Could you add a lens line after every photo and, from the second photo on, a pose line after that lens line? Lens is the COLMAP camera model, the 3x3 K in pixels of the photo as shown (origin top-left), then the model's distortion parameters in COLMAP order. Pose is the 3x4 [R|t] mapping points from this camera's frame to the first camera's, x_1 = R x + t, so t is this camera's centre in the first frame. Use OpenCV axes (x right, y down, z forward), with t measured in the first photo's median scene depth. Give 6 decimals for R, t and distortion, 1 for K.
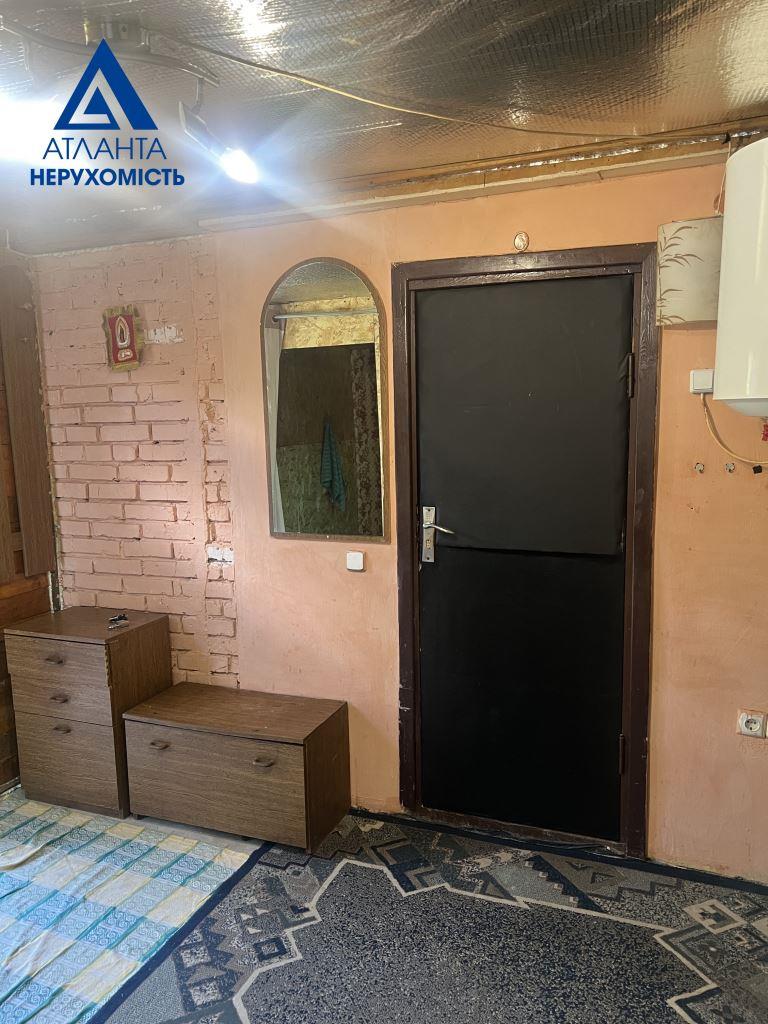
lens RADIAL K [[767.0, 0, 379.1], [0, 767.0, 517.5], [0, 0, 1]] dist [0.051476, -0.060951]
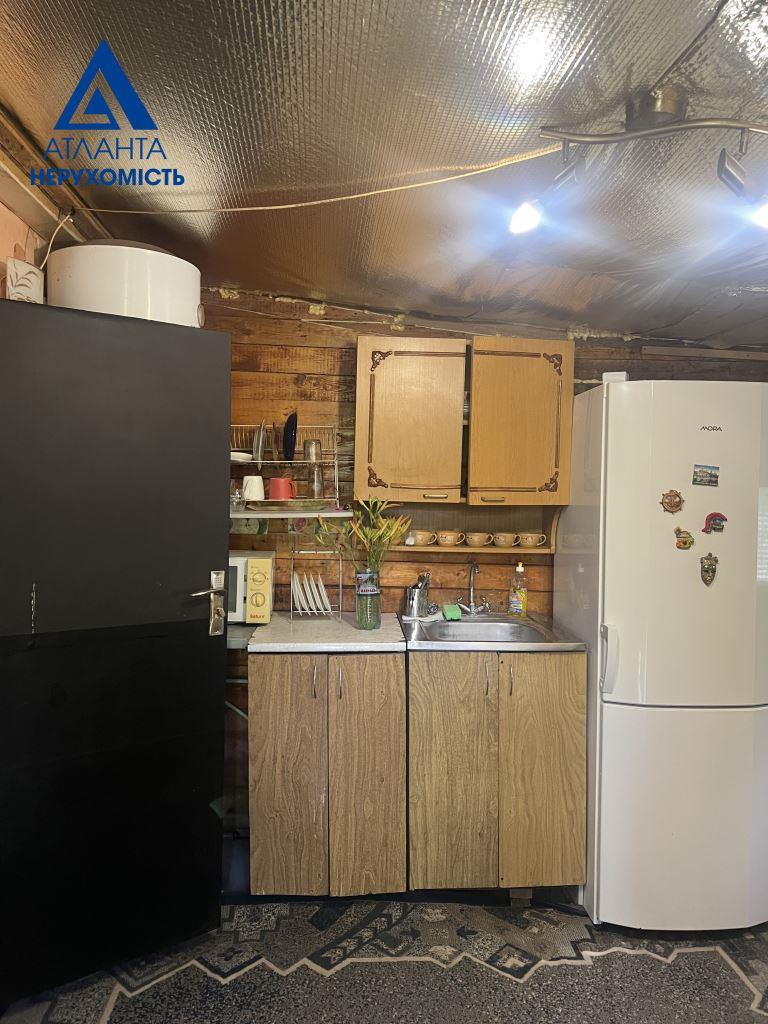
lens RADIAL K [[767.0, 0, 379.1], [0, 767.0, 517.5], [0, 0, 1]] dist [0.051476, -0.060951]
pose [[-0.442238, -0.017495, 0.896727, -0.540741], [0.102071, 0.992332, 0.069699, -0.081195], [-0.891071, 0.122353, -0.437062, 0.886611]]
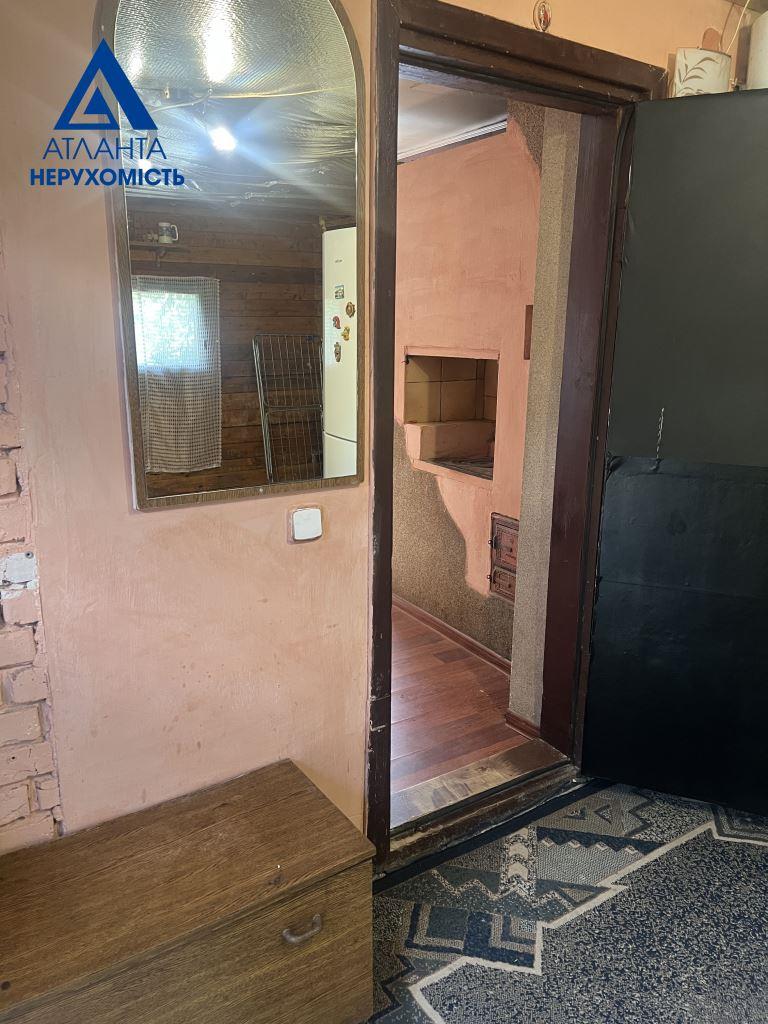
lens RADIAL K [[767.0, 0, 379.1], [0, 767.0, 517.5], [0, 0, 1]] dist [0.051476, -0.060951]
pose [[0.577718, -0.181512, 0.795798, -0.483435], [0.090269, 0.983188, 0.158721, -0.036993], [-0.811229, -0.019860, 0.584391, 0.646888]]
